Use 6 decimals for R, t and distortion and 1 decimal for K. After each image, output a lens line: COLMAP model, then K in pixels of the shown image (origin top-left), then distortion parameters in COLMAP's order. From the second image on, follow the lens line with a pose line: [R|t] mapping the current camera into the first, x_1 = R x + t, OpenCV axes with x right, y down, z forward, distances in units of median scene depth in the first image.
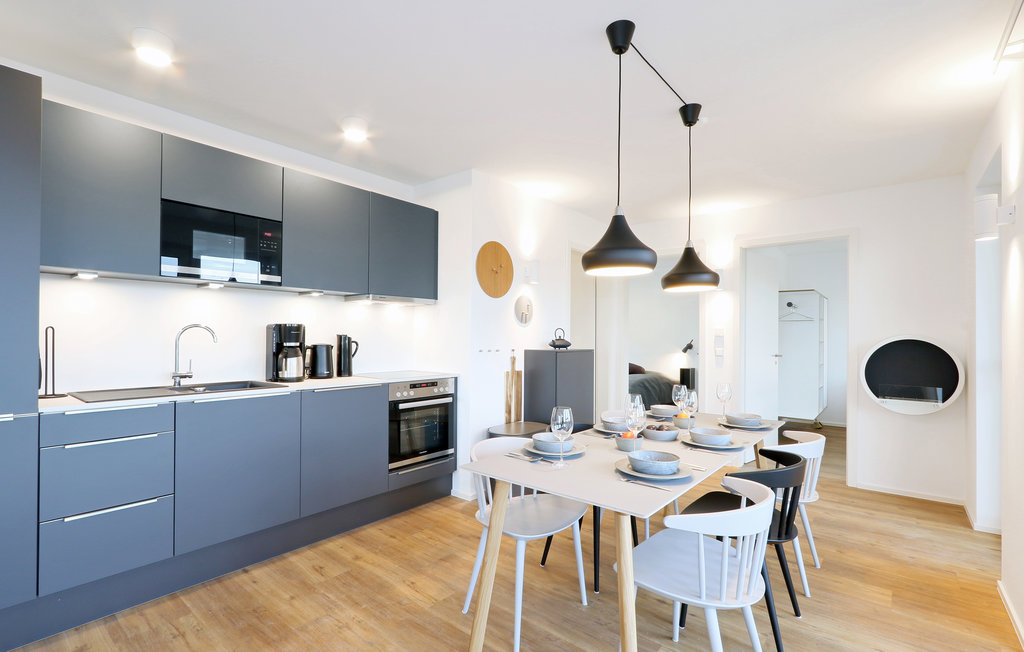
lens RADIAL K [[467.8, 0, 506.0], [0, 467.8, 336.6], [0, 0, 1]] dist [0.000253, 0.000363]
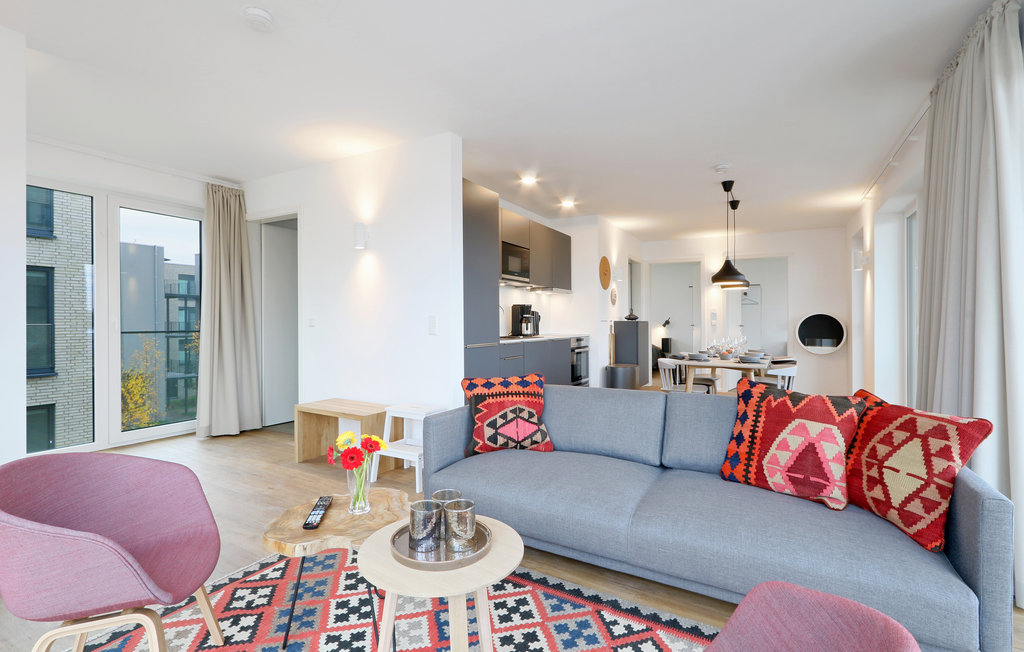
lens RADIAL K [[467.8, 0, 506.0], [0, 467.8, 336.6], [0, 0, 1]] dist [0.000253, 0.000363]
pose [[0.985531, -0.006029, 0.169389, -0.719001], [-0.000459, 0.999268, 0.038240, 0.023356], [-0.169496, -0.037765, 0.984807, -0.660514]]
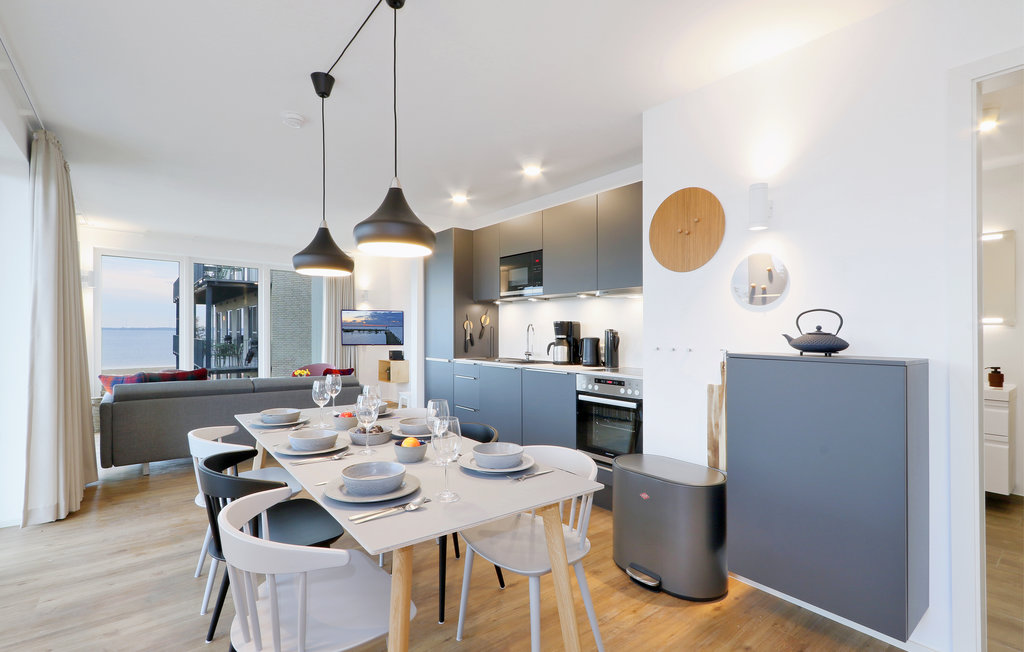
lens RADIAL K [[467.8, 0, 506.0], [0, 467.8, 336.6], [0, 0, 1]] dist [0.000253, 0.000363]
pose [[-0.201034, -0.002439, -0.979581, 0.740540], [-0.014952, 0.999888, 0.000579, 0.015510], [0.979470, 0.014764, -0.201048, 0.944955]]
